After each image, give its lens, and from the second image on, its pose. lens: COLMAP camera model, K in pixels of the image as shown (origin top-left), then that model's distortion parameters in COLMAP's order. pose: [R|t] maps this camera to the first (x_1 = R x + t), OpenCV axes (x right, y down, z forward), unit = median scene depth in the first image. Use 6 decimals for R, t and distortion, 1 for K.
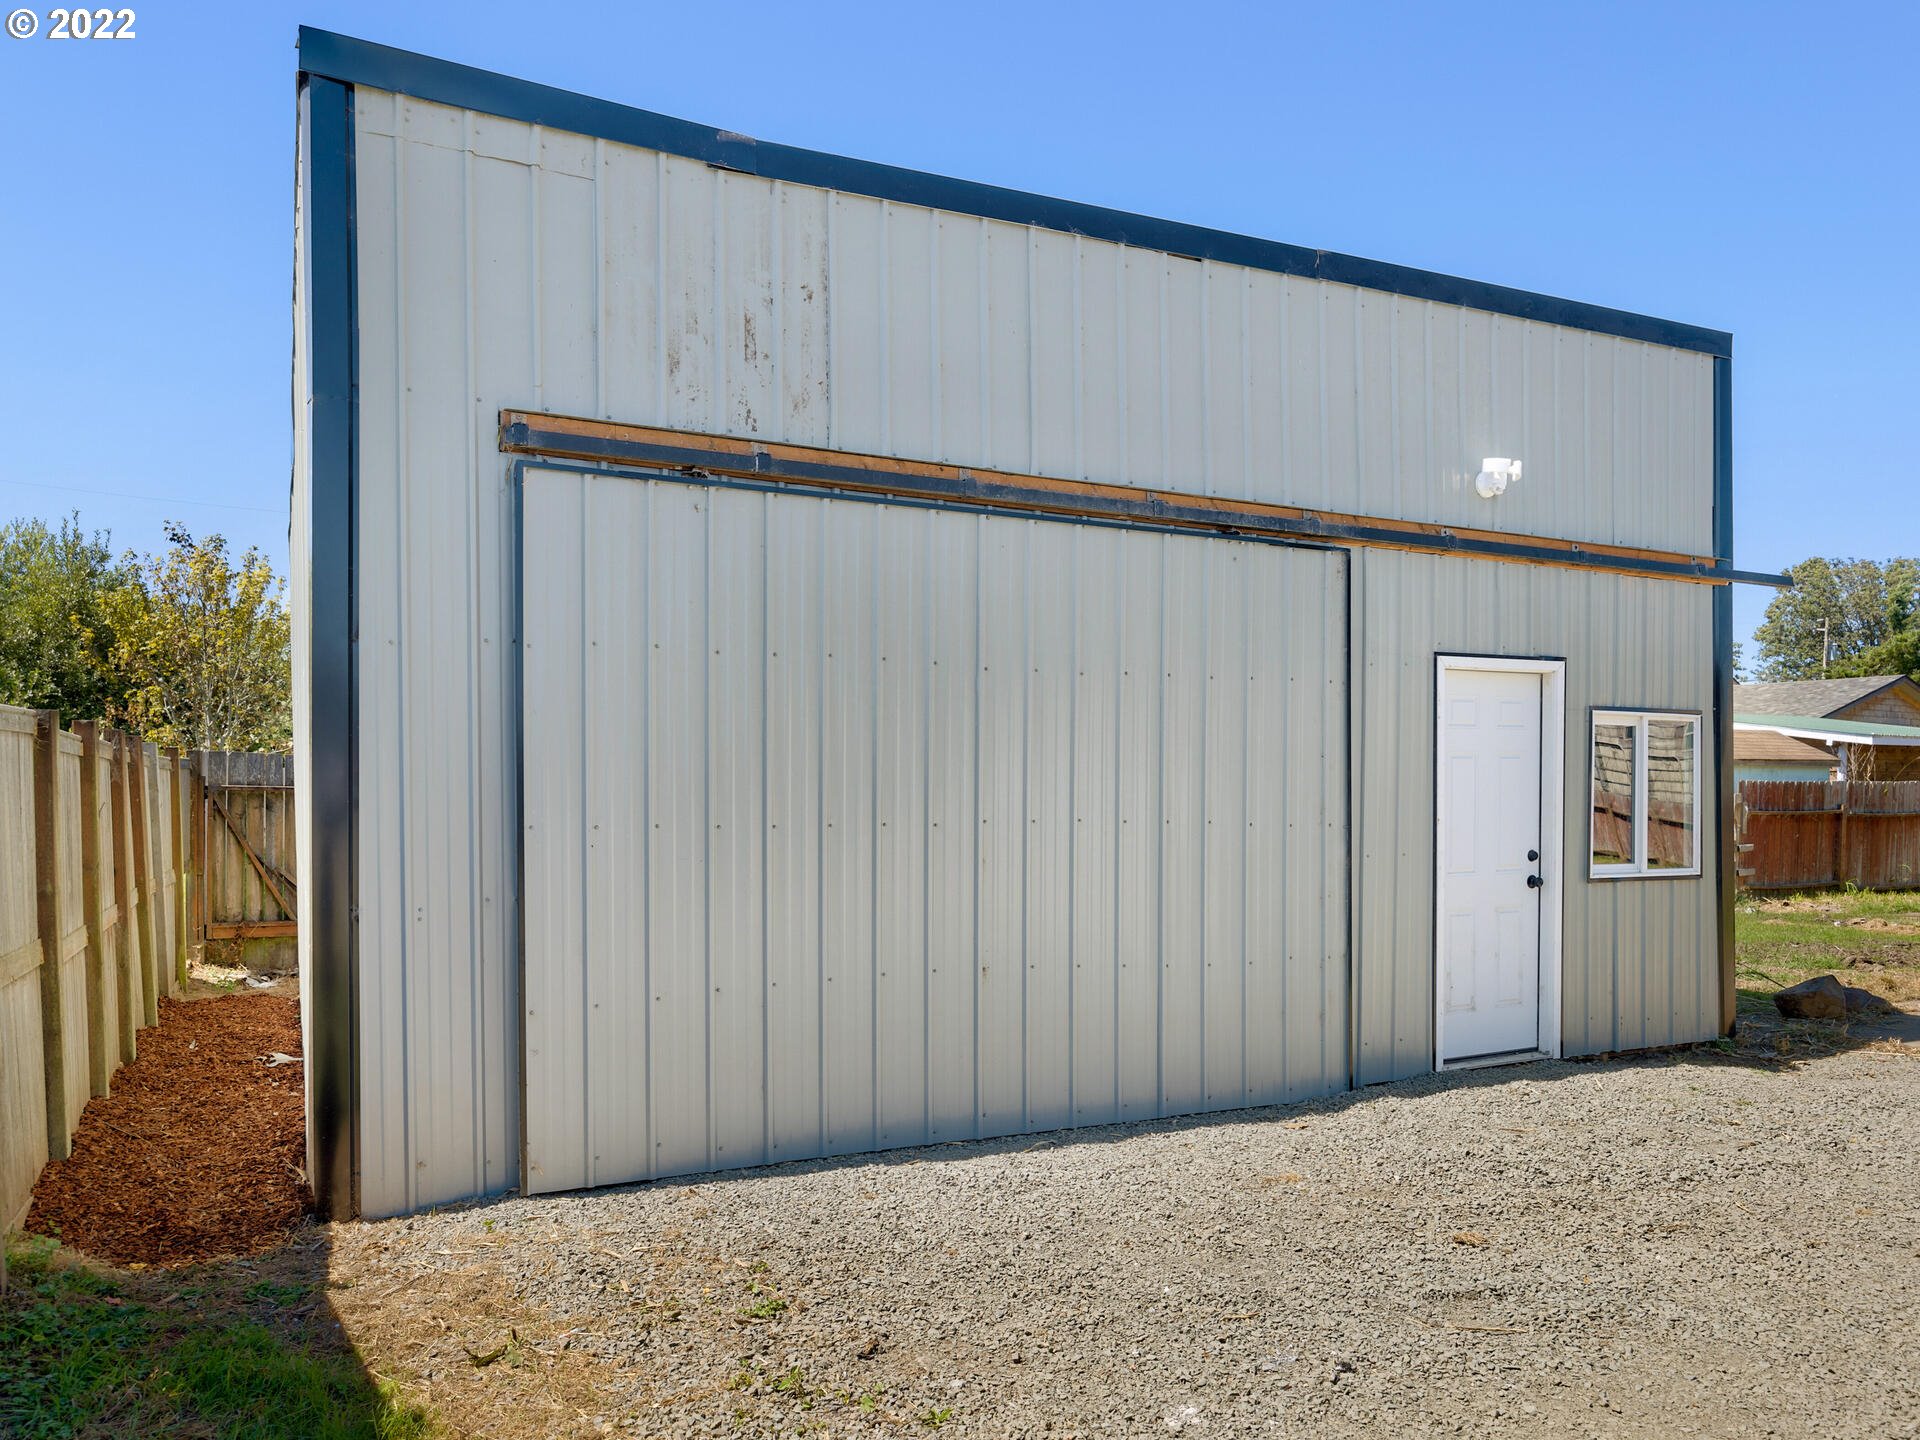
lens RADIAL K [[1369.1, 0, 964.5], [0, 1369.1, 816.3], [0, 0, 1]] dist [-0.004587, -0.002202]
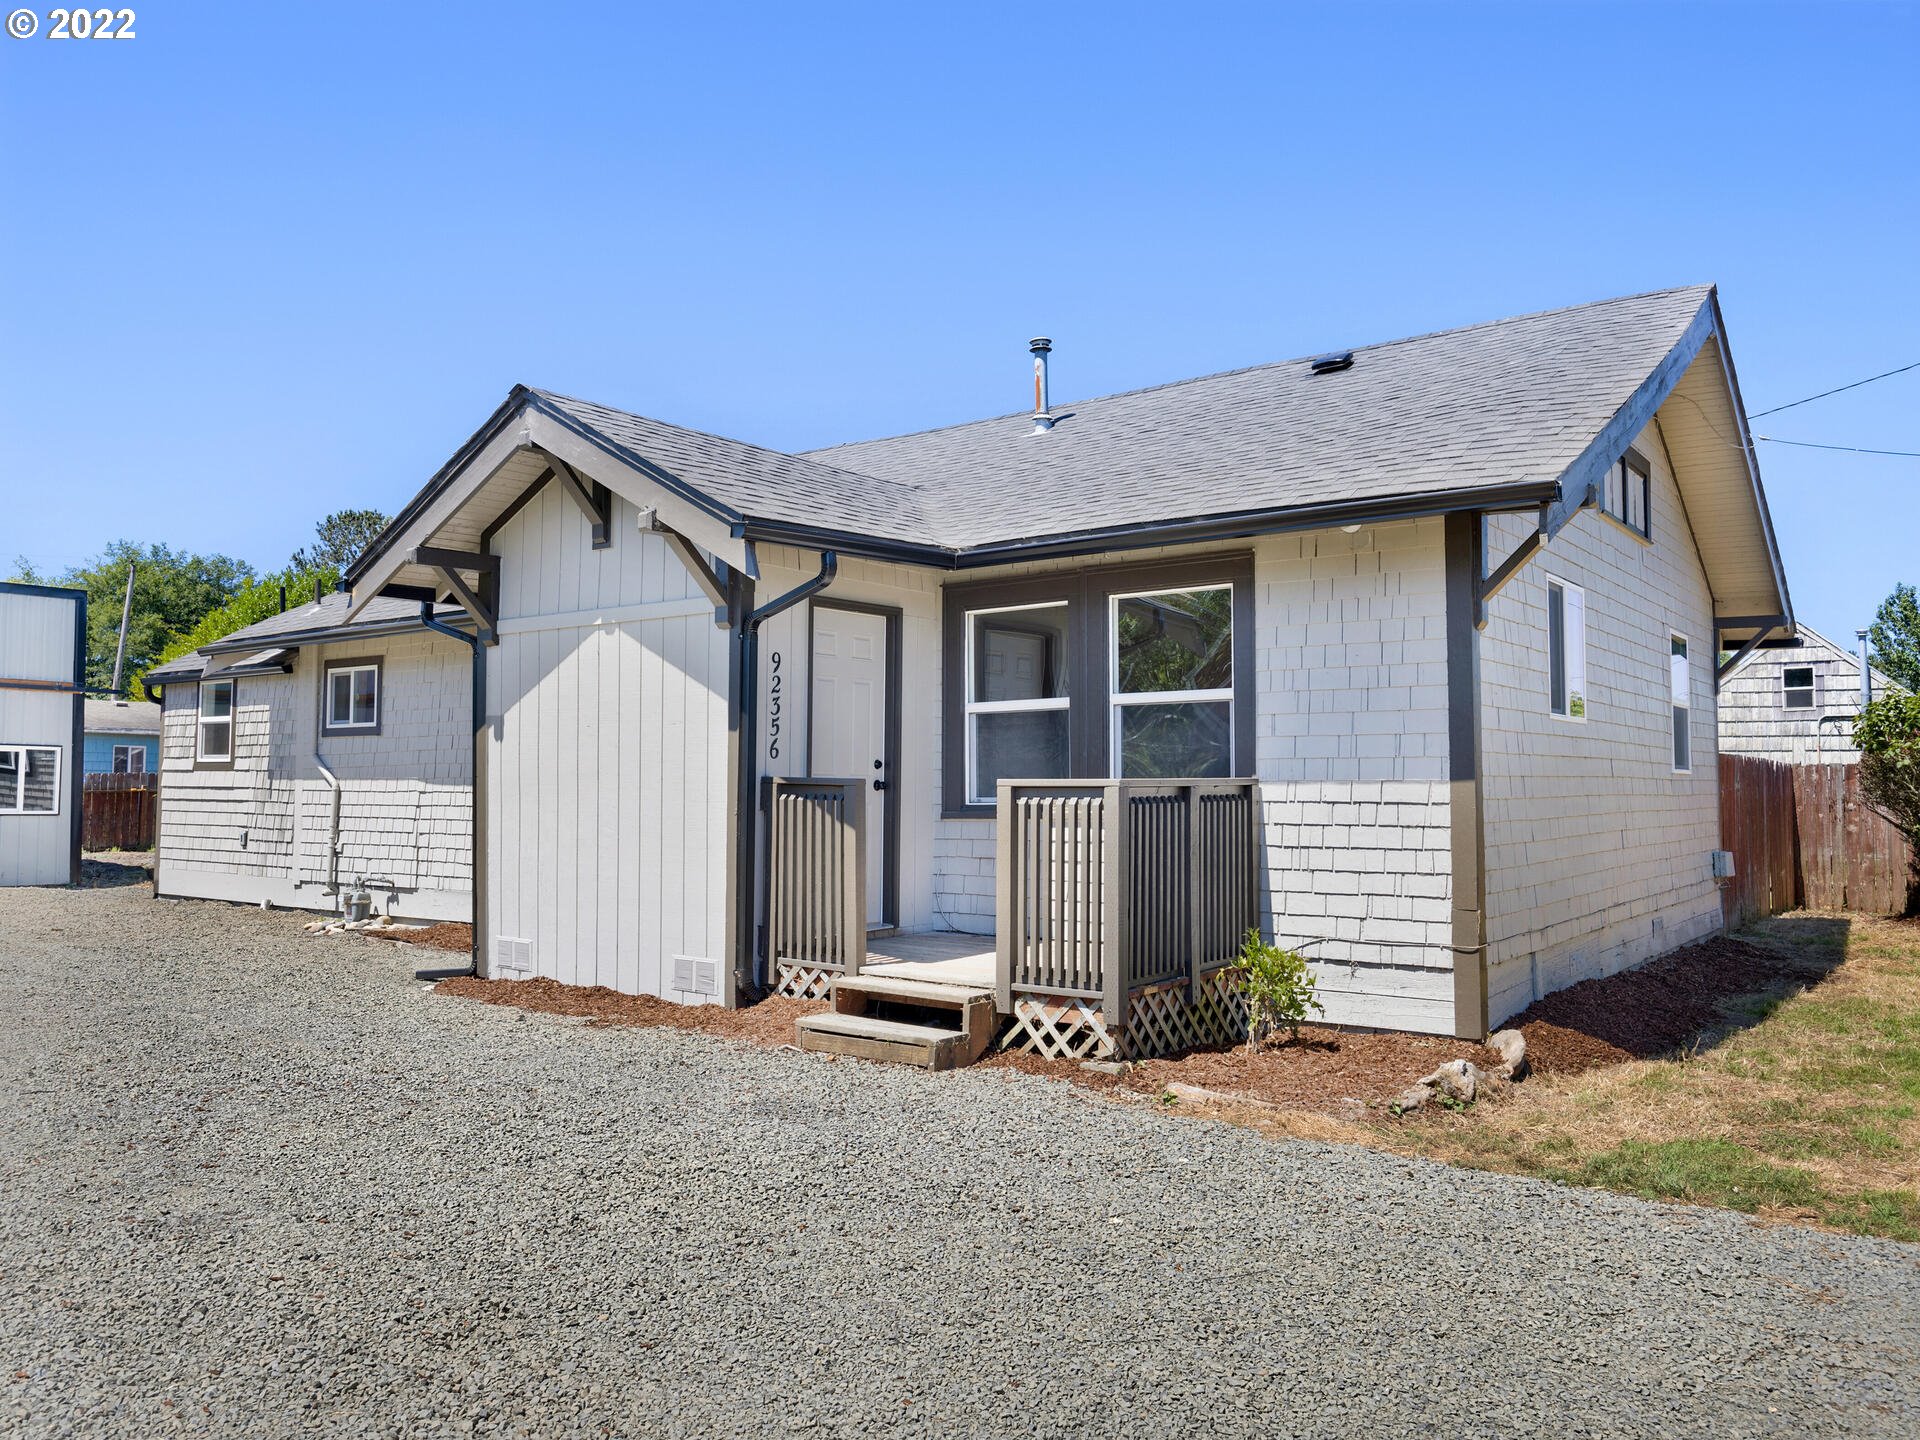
lens RADIAL K [[1394.6, 0, 964.0], [0, 1394.6, 732.5], [0, 0, 1]] dist [-0.003380, -0.001503]
pose [[0.896365, 0.022782, 0.442732, 0.973578], [0.000752, 0.998599, -0.052907, 0.034613], [-0.443317, 0.047757, 0.895092, -2.105242]]
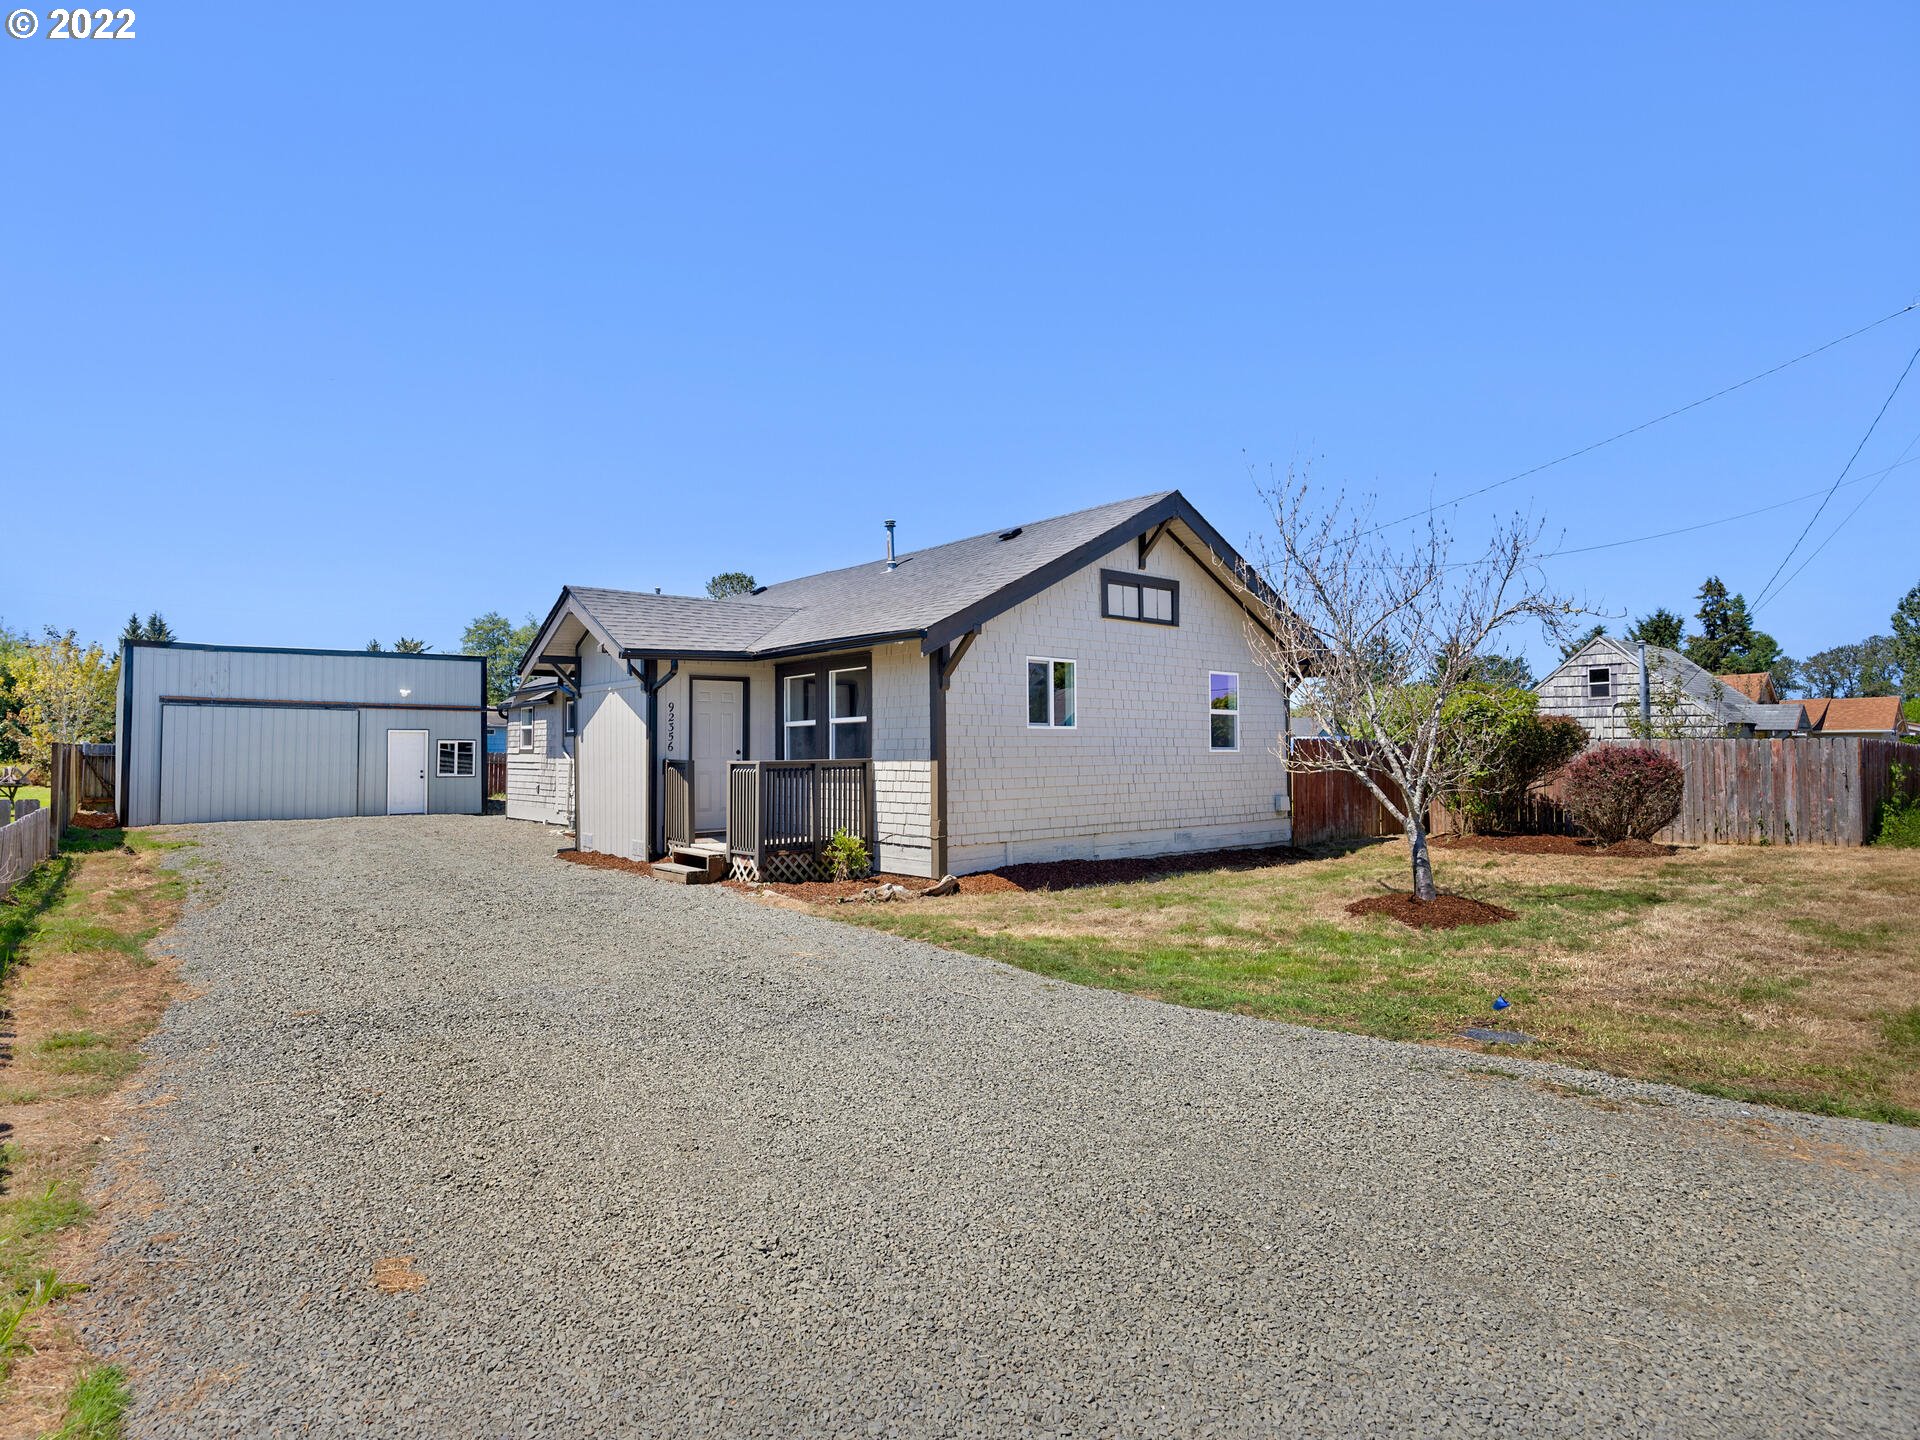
lens RADIAL K [[1037.0, 0, 960.0], [0, 1037.0, 720.0], [0, 0, 1]] dist [-0.003801, -0.000284]
pose [[0.972377, 0.006905, 0.233313, 1.443302], [0.004204, 0.998882, -0.047085, 0.029407], [-0.233377, 0.046766, 0.971261, -3.024366]]
